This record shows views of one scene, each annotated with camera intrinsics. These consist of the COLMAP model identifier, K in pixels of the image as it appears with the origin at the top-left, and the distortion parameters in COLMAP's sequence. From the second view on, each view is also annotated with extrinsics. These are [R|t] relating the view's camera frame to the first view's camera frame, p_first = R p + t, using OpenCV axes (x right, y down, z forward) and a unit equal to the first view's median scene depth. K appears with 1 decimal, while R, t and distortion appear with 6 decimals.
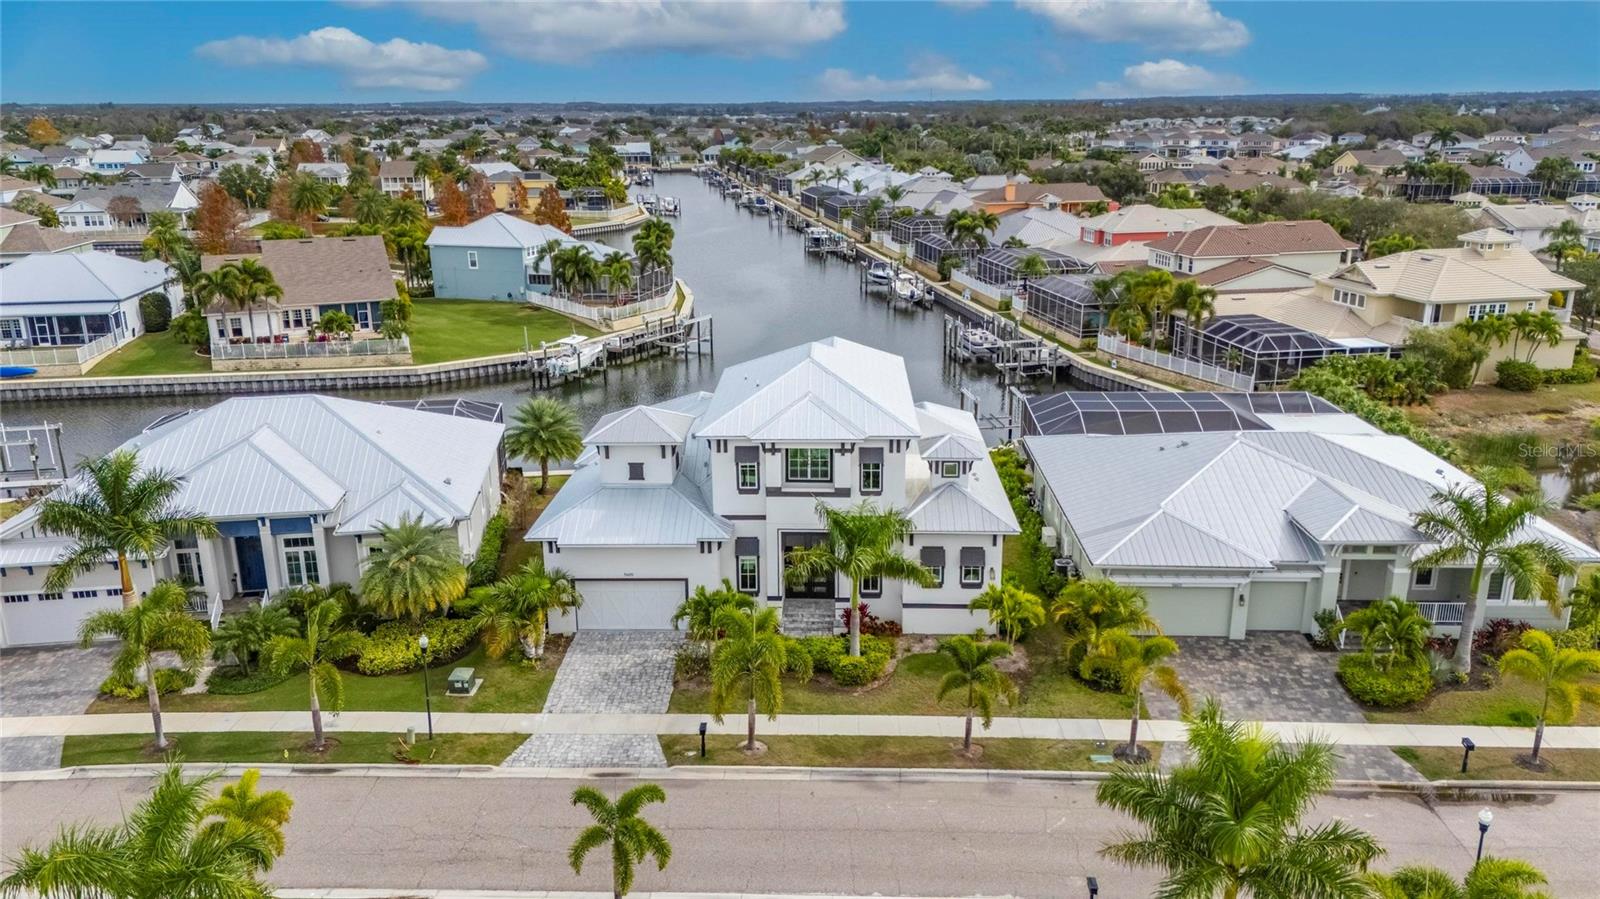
lens RADIAL K [[1167.1, 0, 807.5], [0, 1167.1, 452.0], [0, 0, 1]] dist [0.107103, -0.146820]
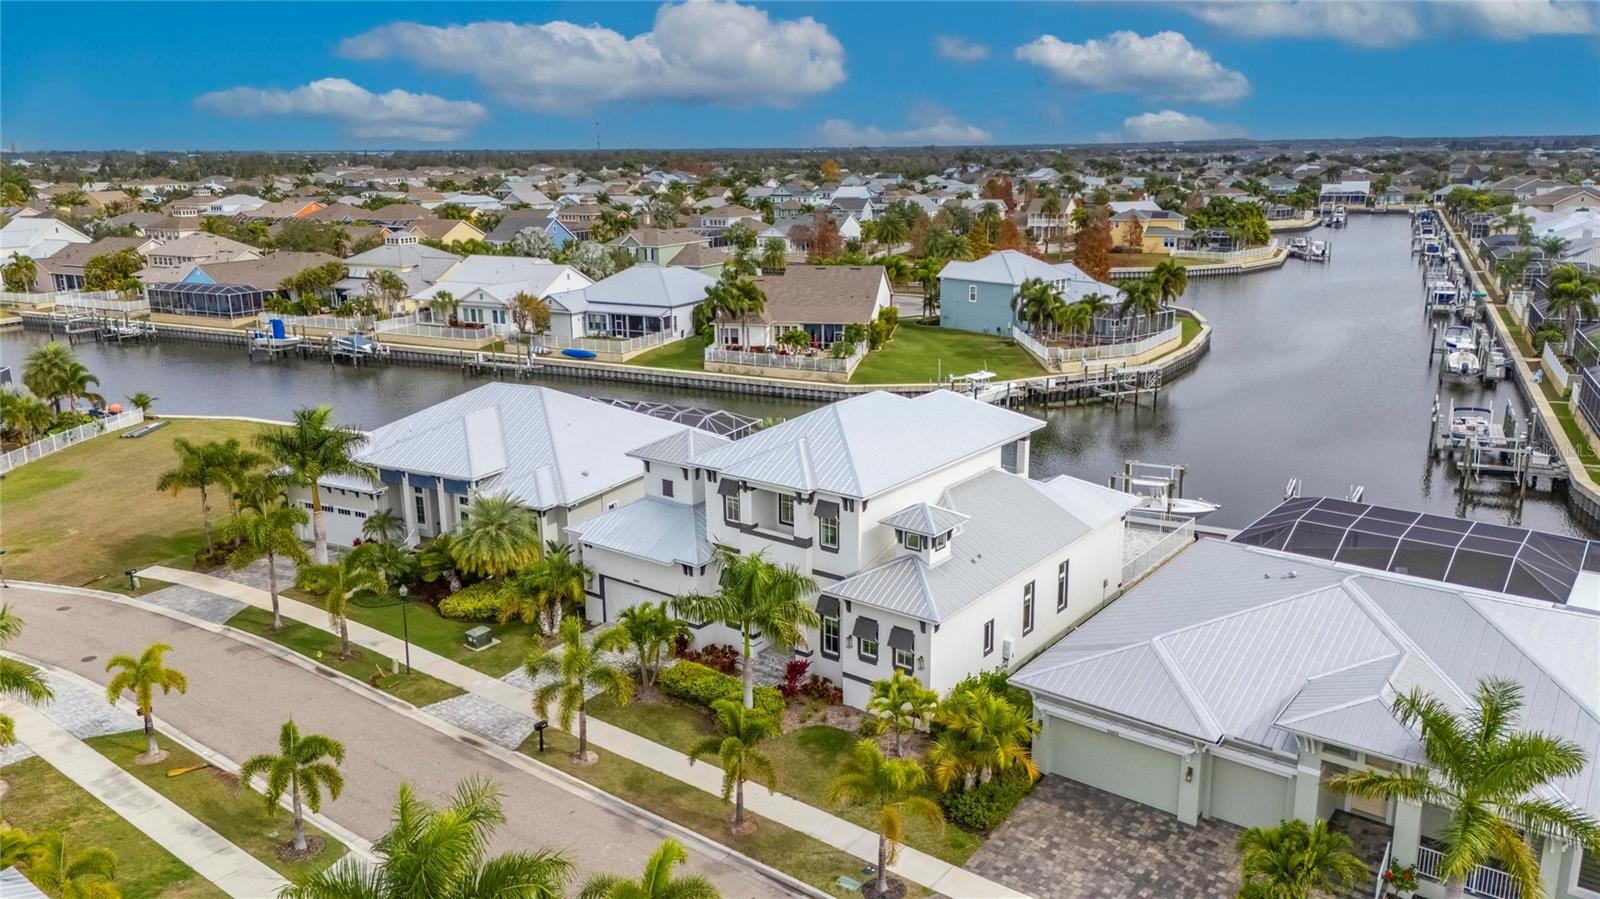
lens RADIAL K [[1167.1, 0, 807.5], [0, 1167.1, 452.0], [0, 0, 1]] dist [0.107103, -0.146820]
pose [[0.811263, 0.145344, -0.566327, 0.558614], [-0.162108, 0.986550, 0.020972, -0.059447], [0.561758, 0.074793, 0.823914, 0.189391]]
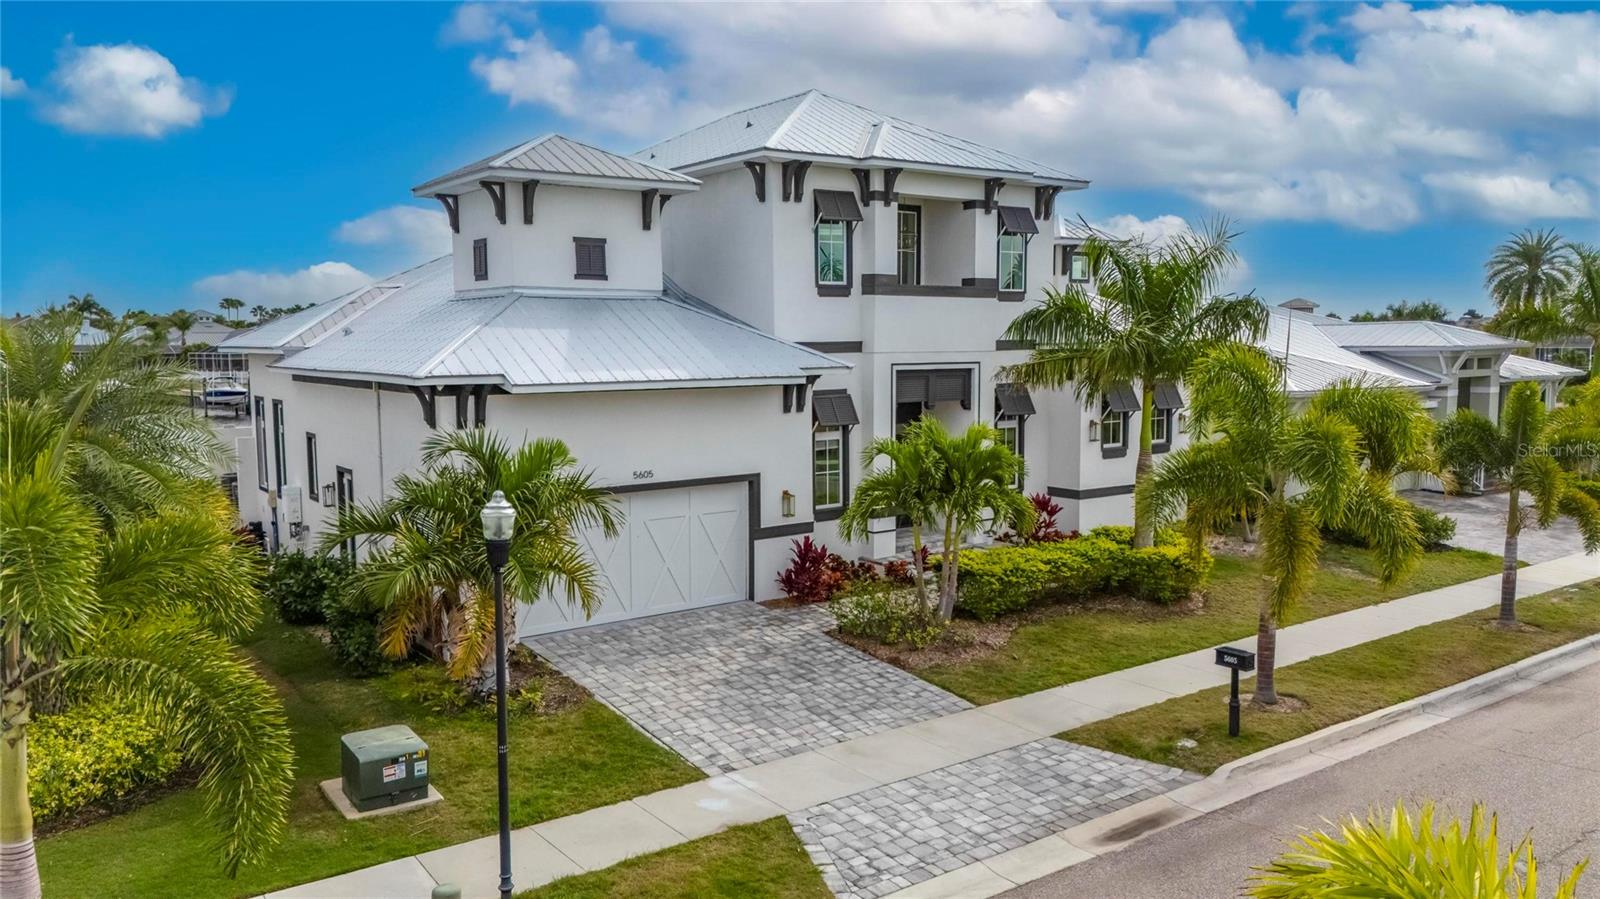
lens RADIAL K [[1167.1, 0, 807.5], [0, 1167.1, 452.0], [0, 0, 1]] dist [0.107103, -0.146820]
pose [[0.786461, -0.056555, 0.615045, -0.358568], [0.175885, 0.975076, -0.135245, 0.161516], [-0.592067, 0.214542, 0.776806, 0.626826]]
